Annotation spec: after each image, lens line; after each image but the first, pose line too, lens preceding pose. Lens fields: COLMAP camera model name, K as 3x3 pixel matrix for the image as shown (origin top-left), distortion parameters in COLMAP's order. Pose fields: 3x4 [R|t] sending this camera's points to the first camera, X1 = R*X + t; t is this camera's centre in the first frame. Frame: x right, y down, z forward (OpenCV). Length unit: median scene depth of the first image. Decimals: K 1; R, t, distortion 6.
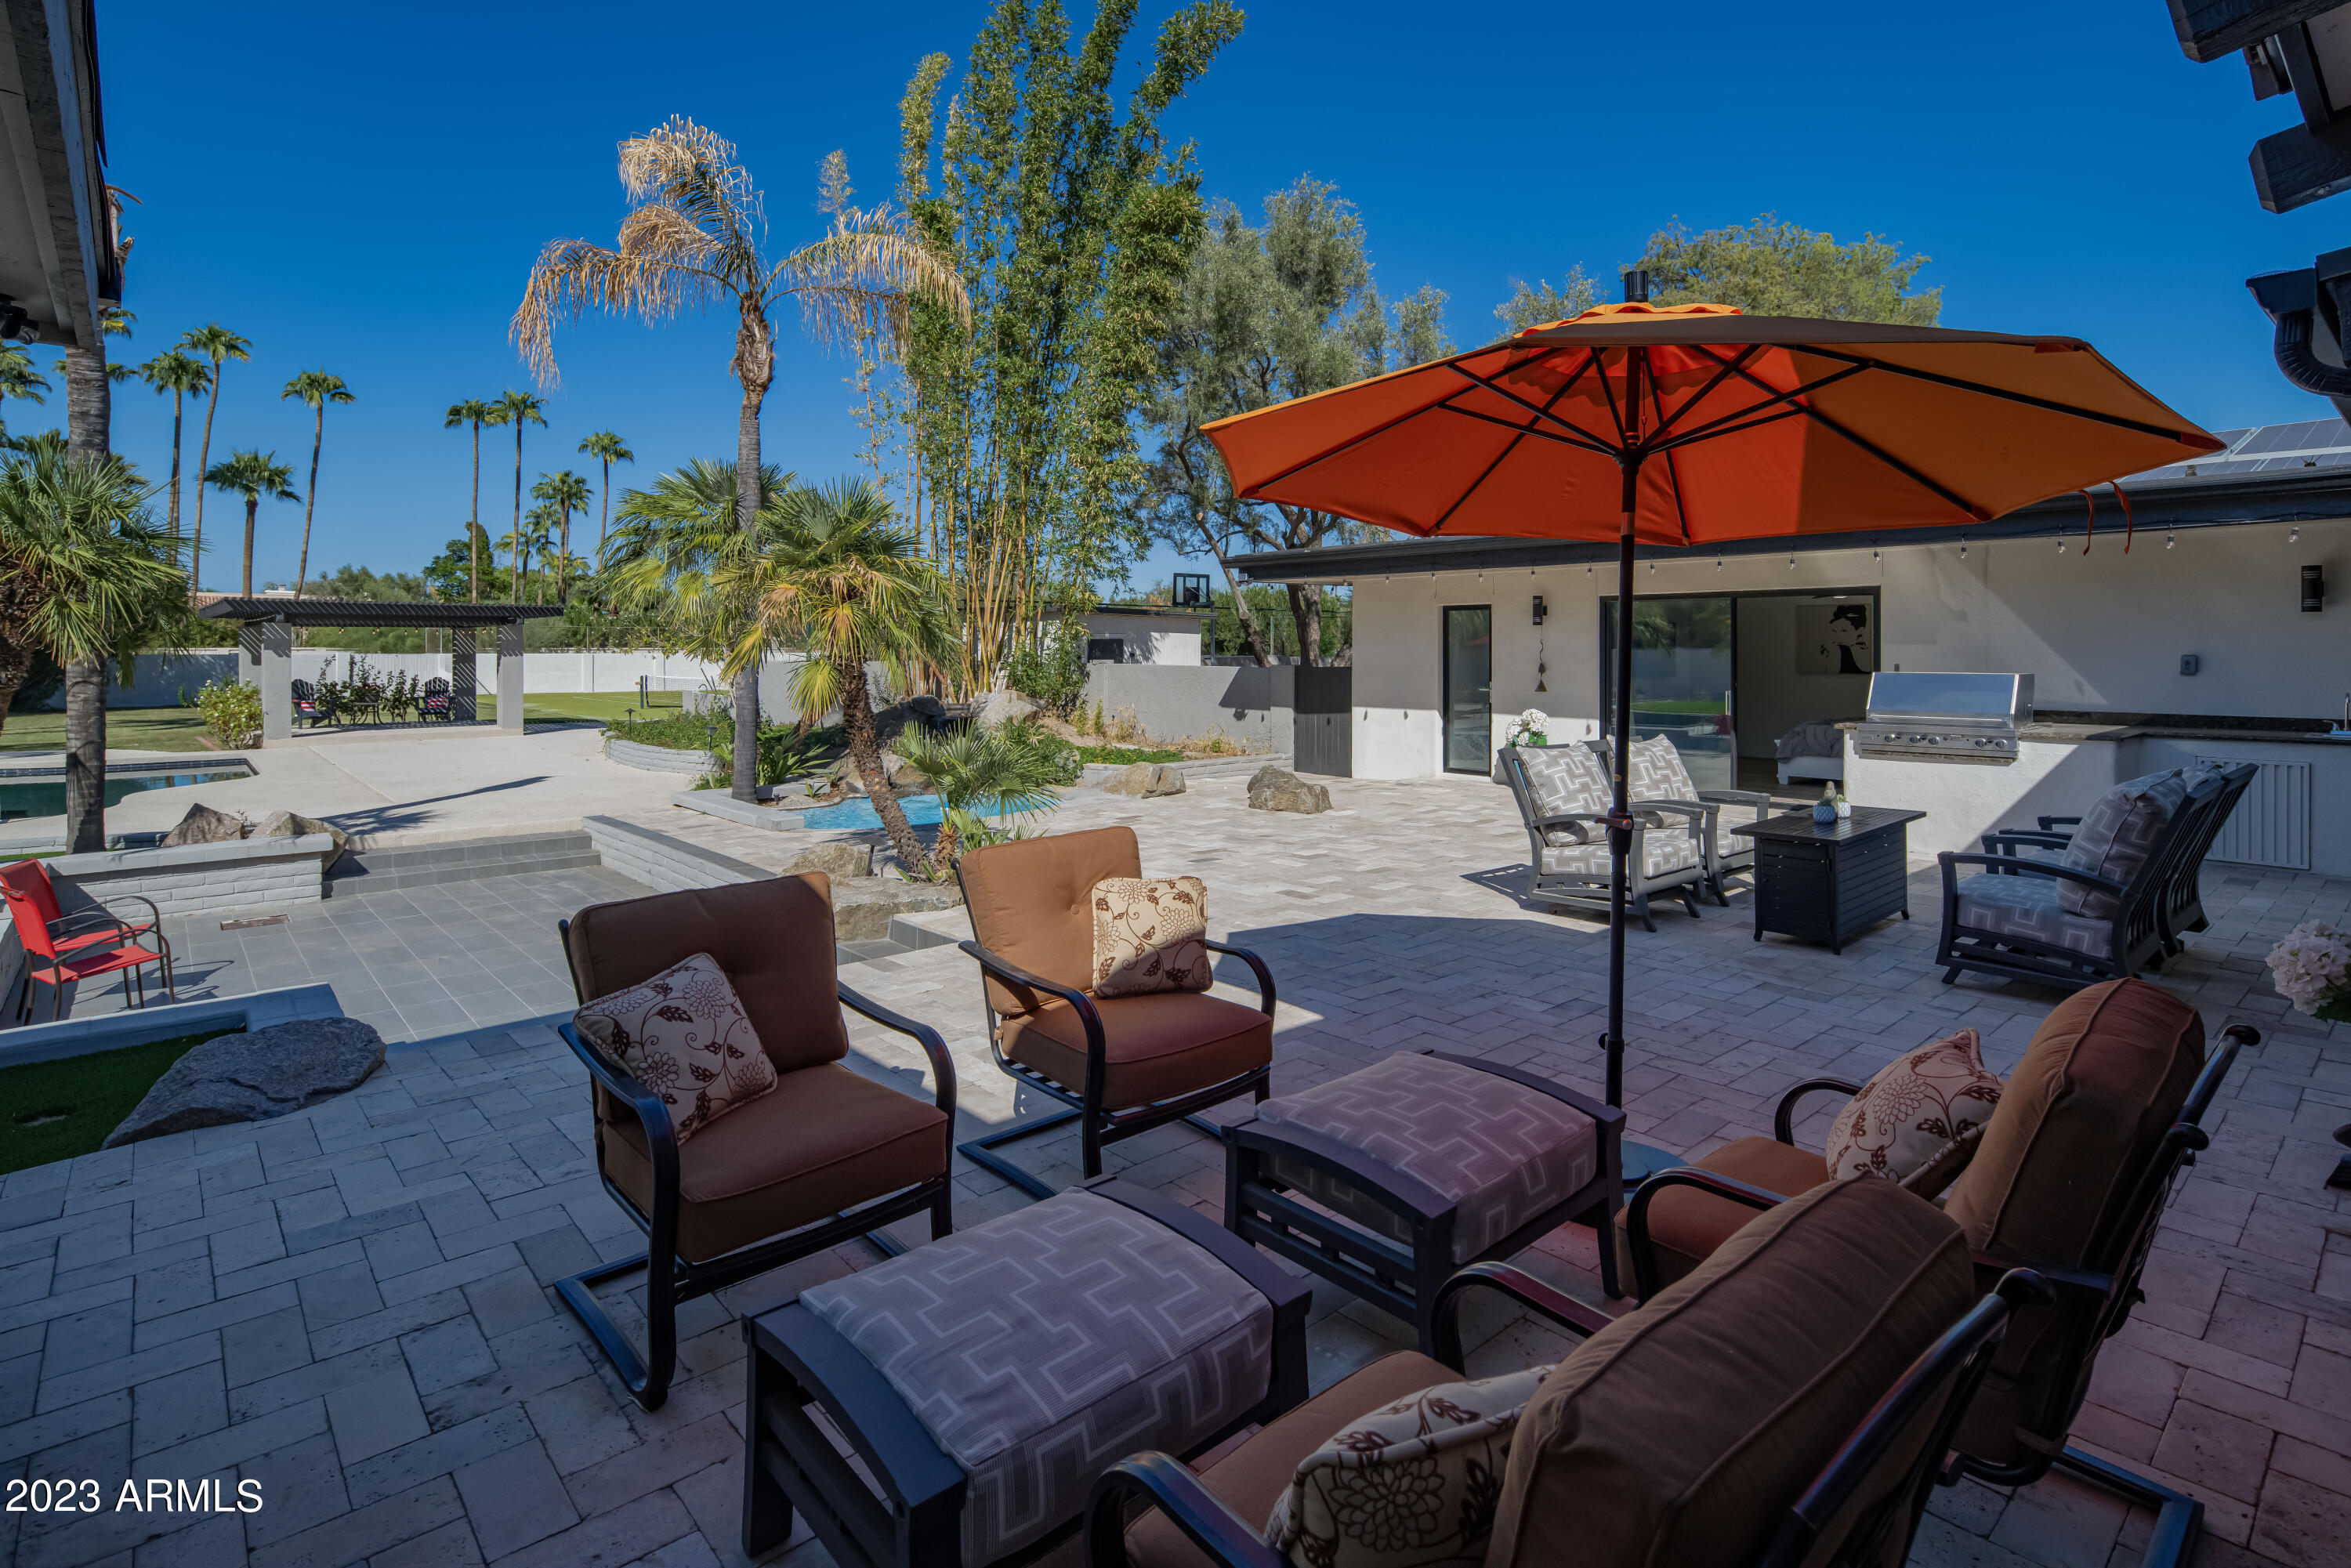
lens RADIAL K [[1154.0, 0, 1165.6], [0, 1154.0, 645.1], [0, 0, 1]] dist [0.002742, -0.001528]
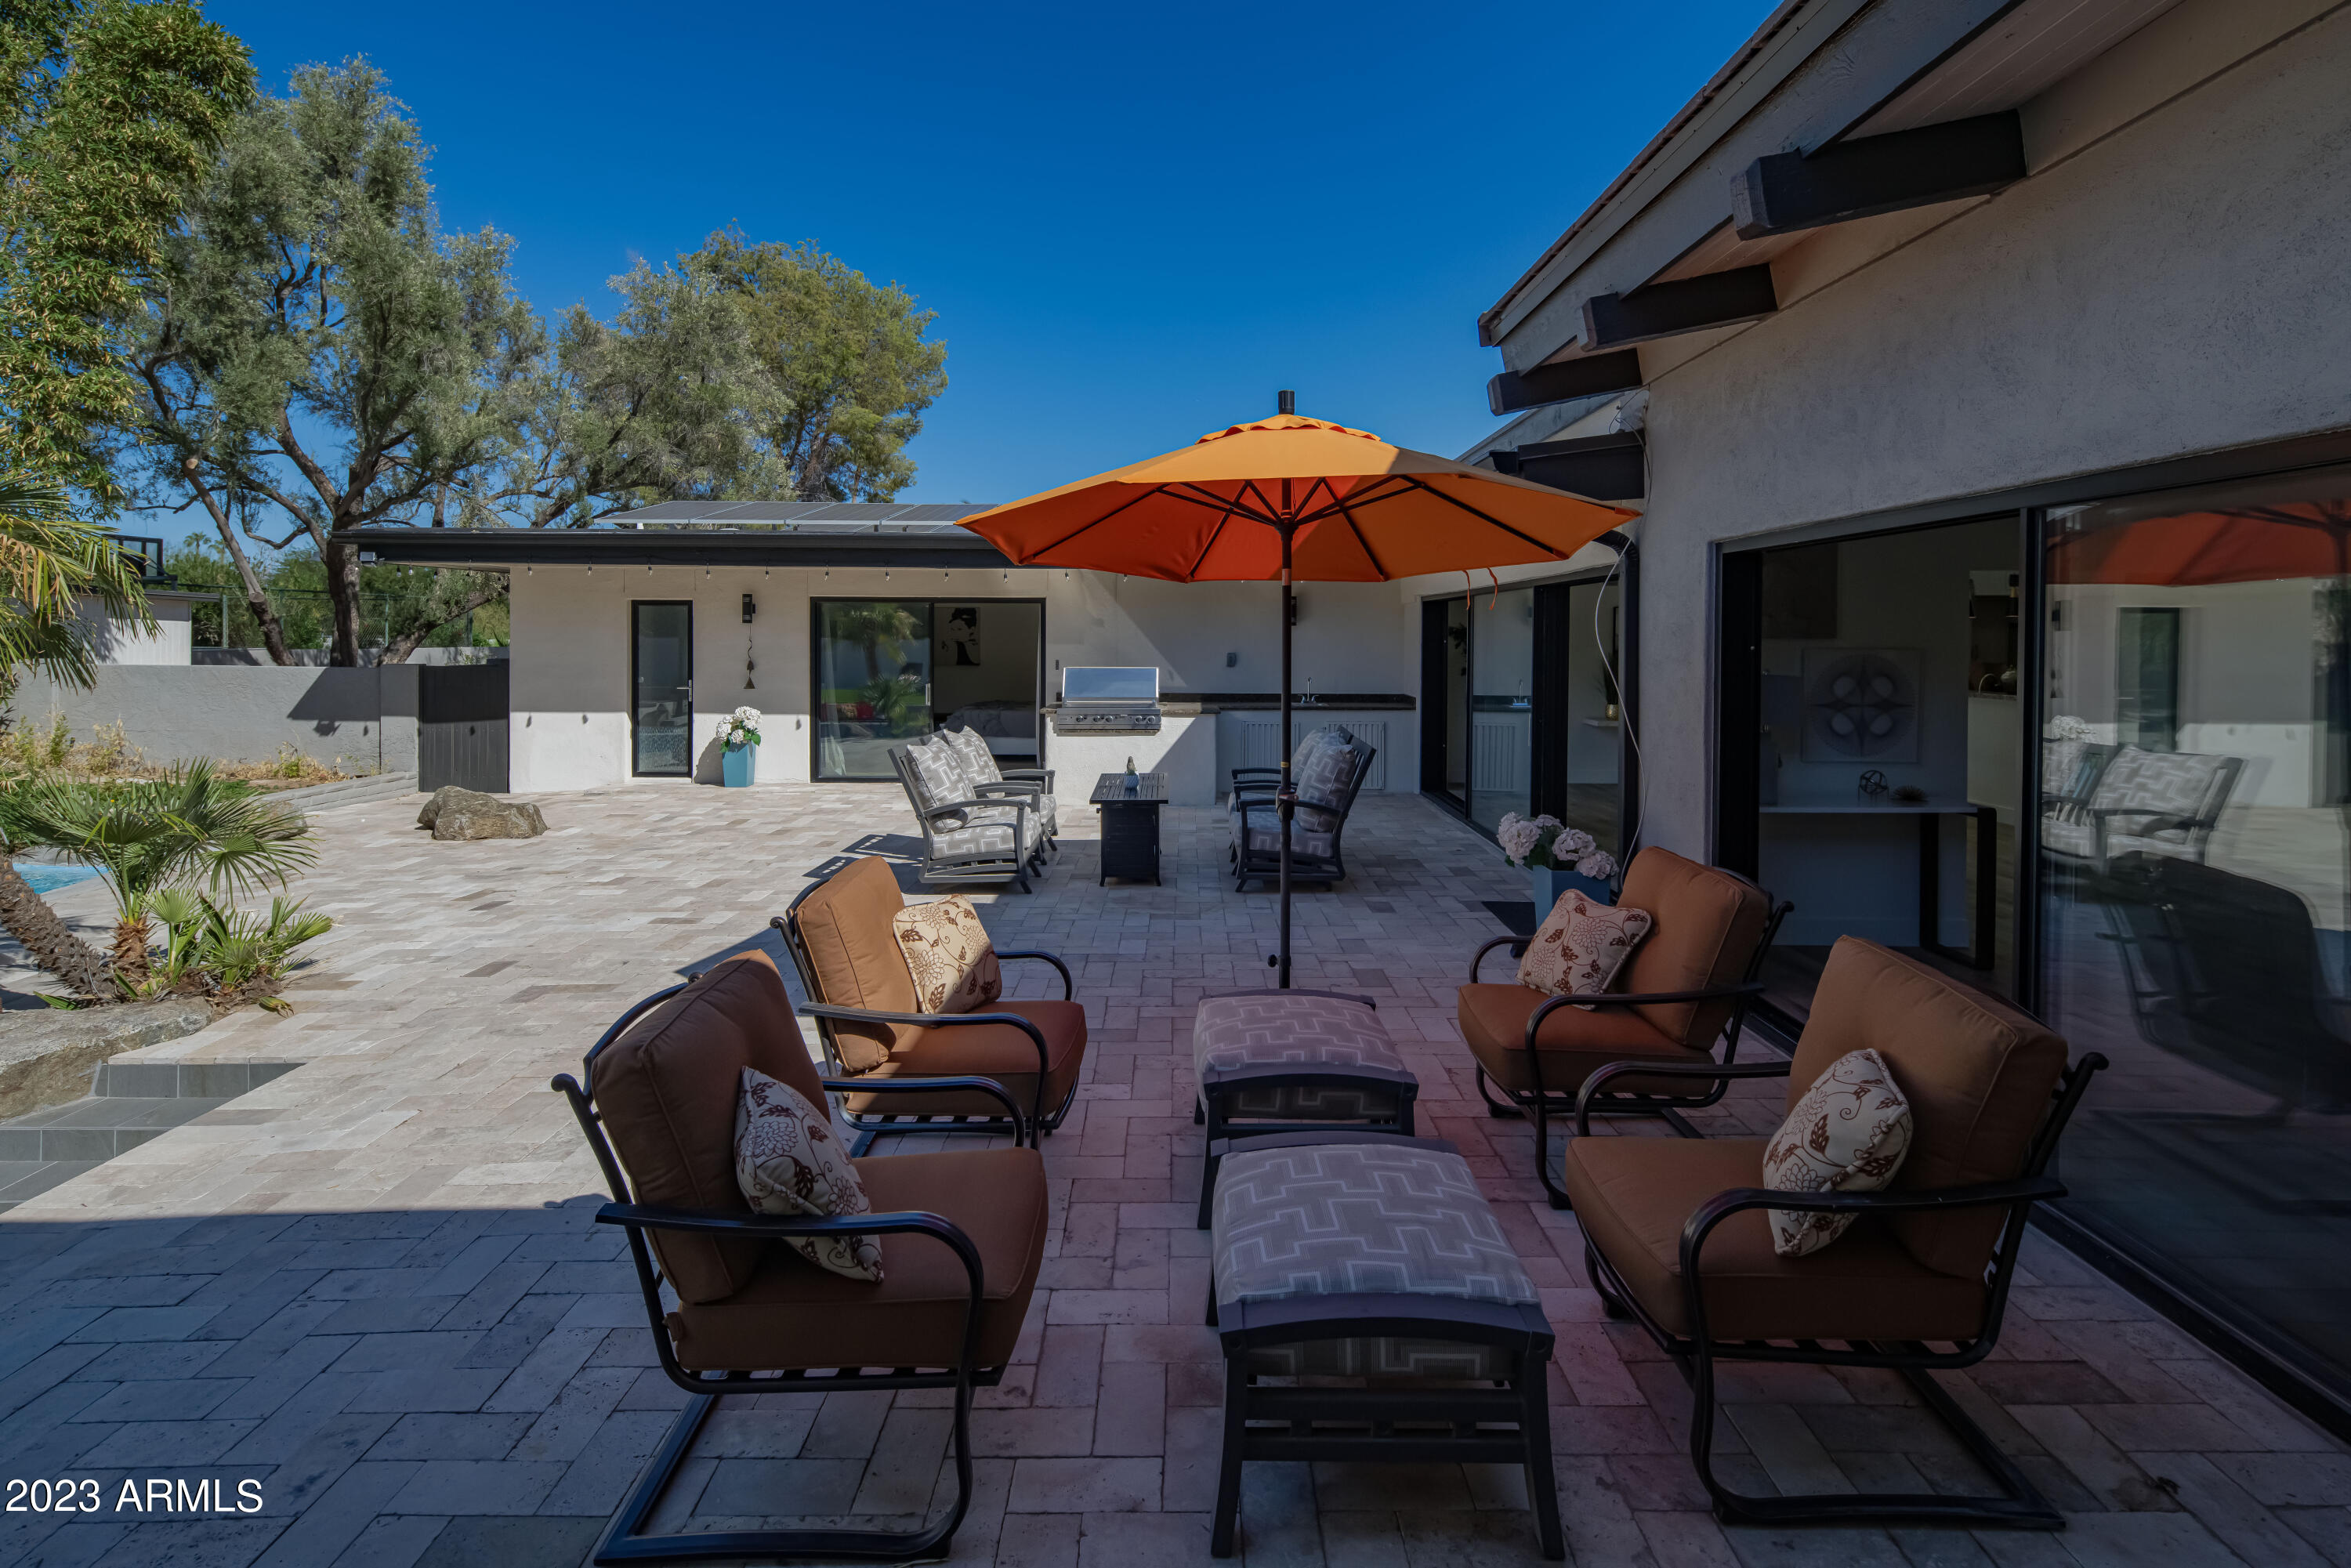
lens RADIAL K [[1148.2, 0, 1180.3], [0, 1148.2, 652.5], [0, 0, 1]] dist [0.002176, -0.000901]
pose [[0.661192, -0.006210, 0.750191, -0.175844], [-0.007286, 0.999865, 0.014698, -0.009006], [-0.750182, -0.015185, 0.661057, 0.051113]]
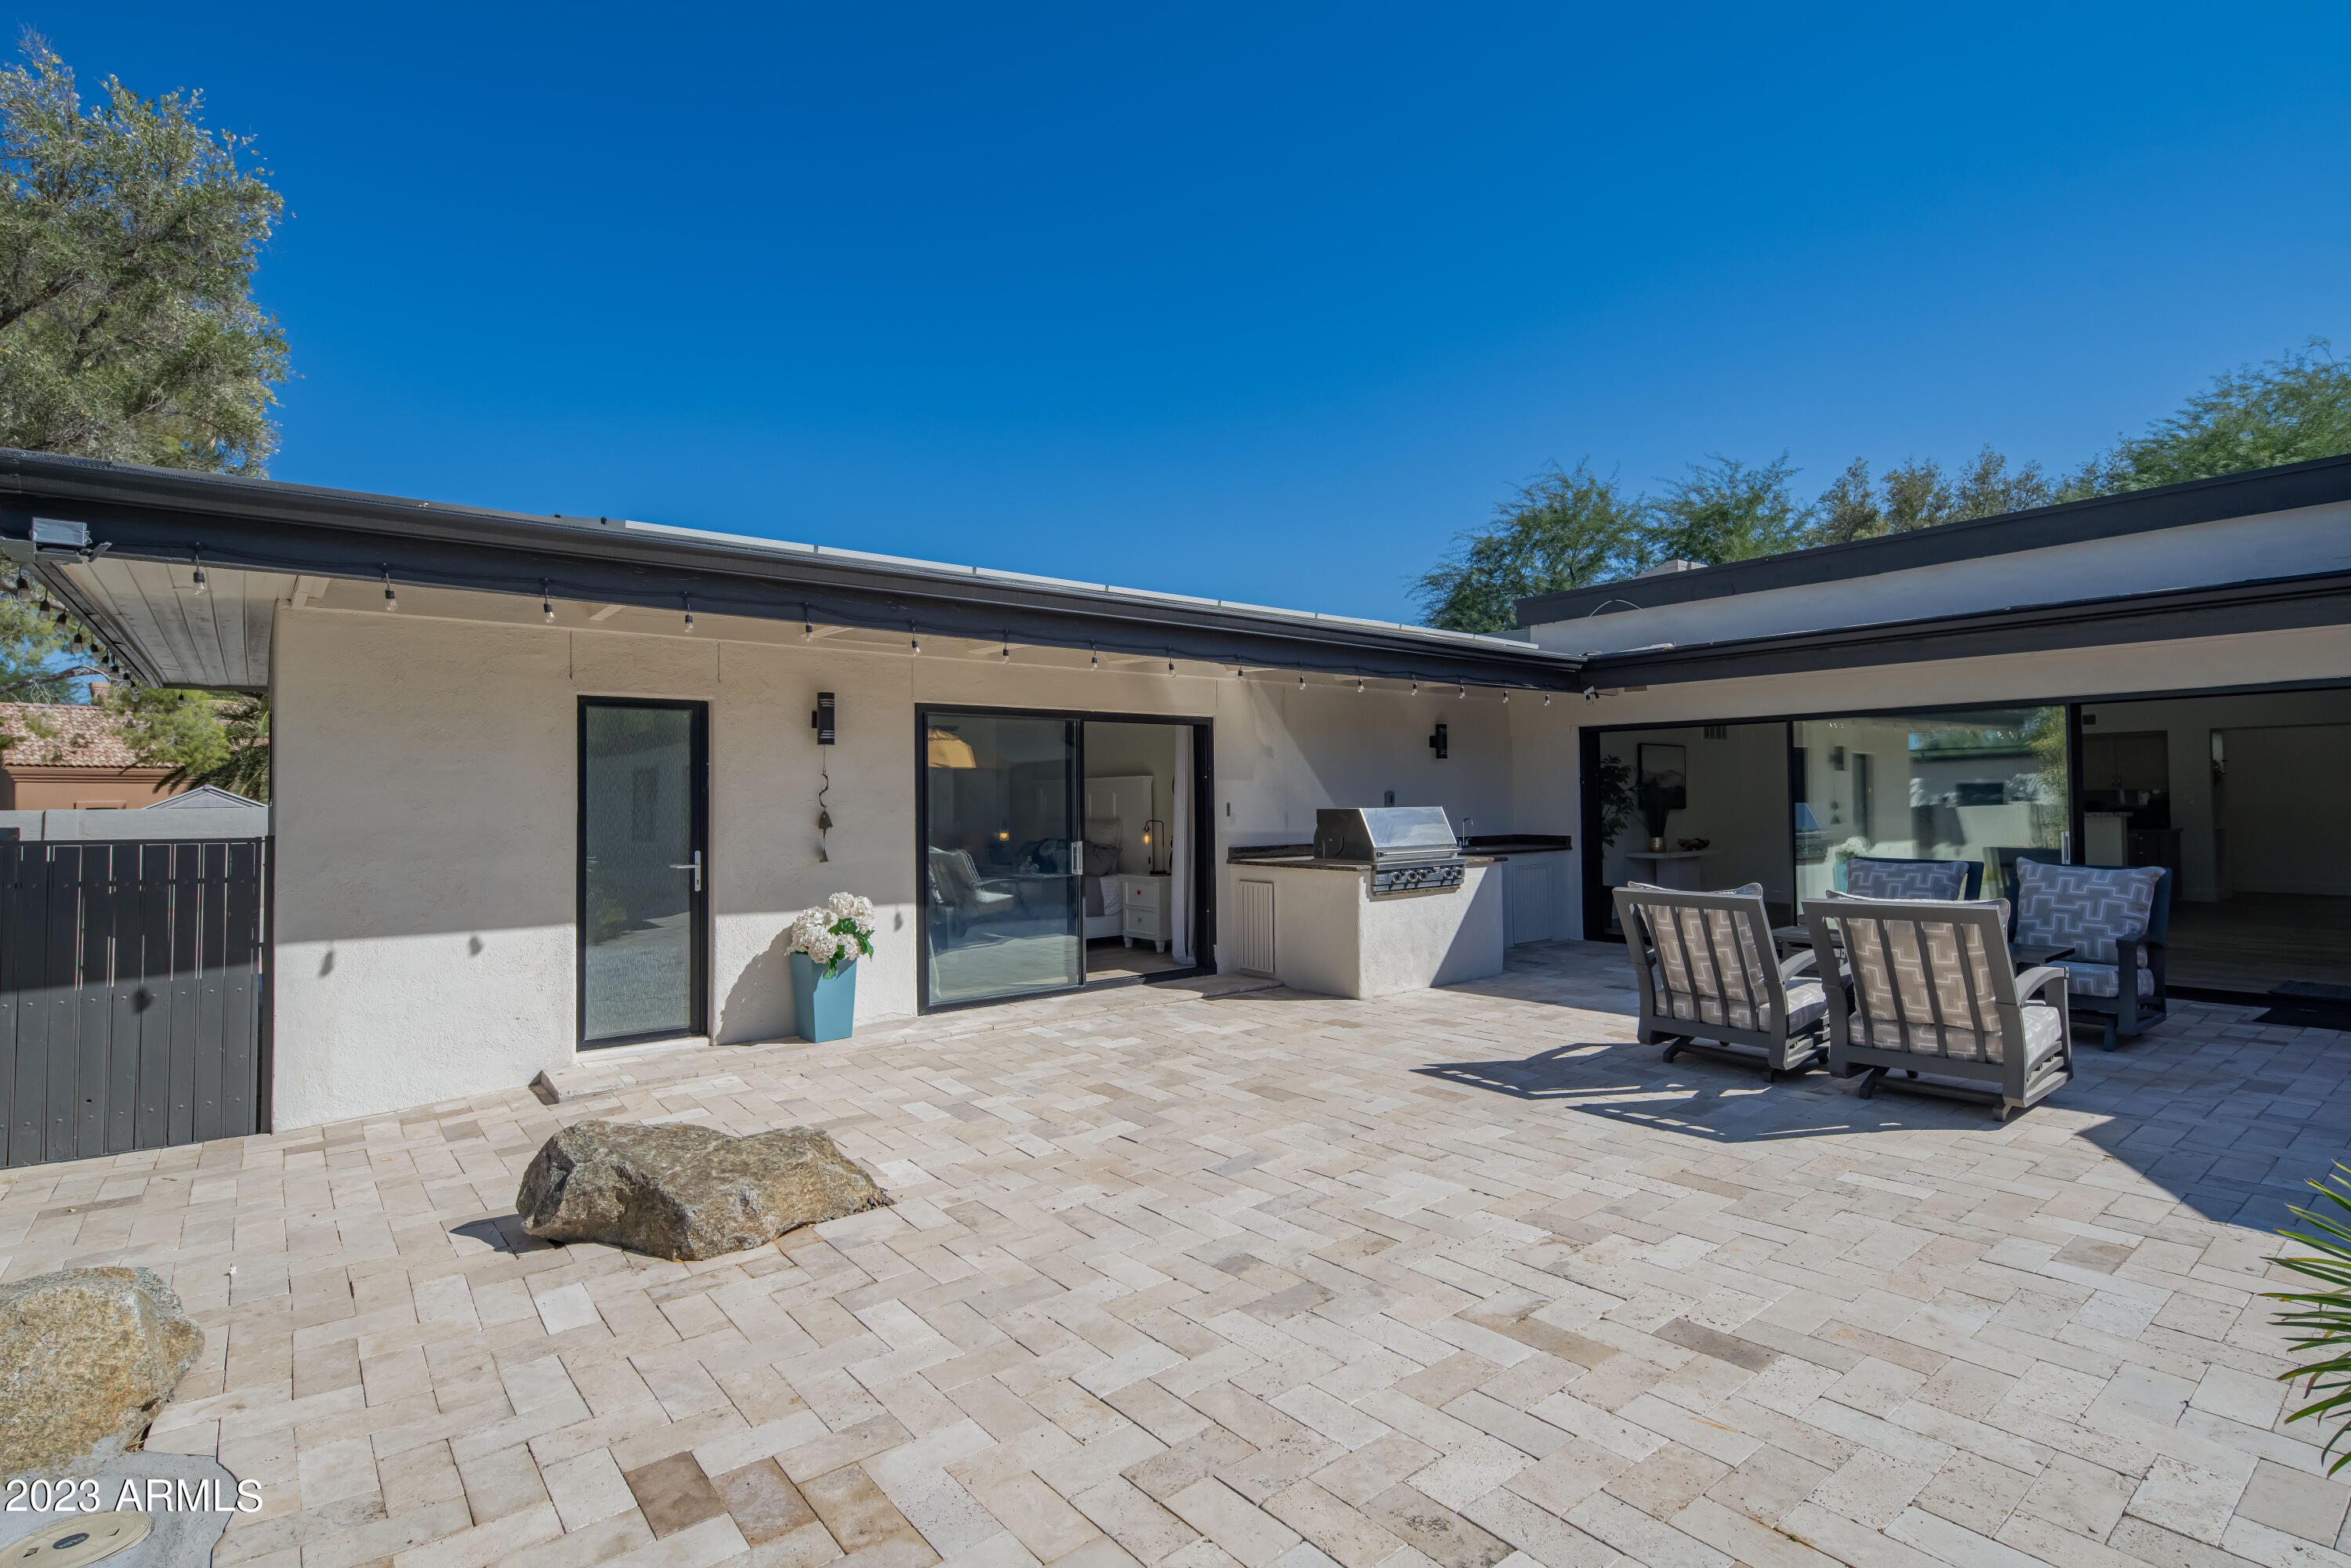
lens RADIAL K [[1152.8, 0, 1176.8], [0, 1152.8, 772.6], [0, 0, 1]] dist [0.002301, -0.000513]
pose [[0.046650, 0.033671, 0.998344, -0.221620], [0.017269, 0.999255, -0.034509, 0.018247], [-0.998762, 0.018850, 0.046034, 0.783602]]
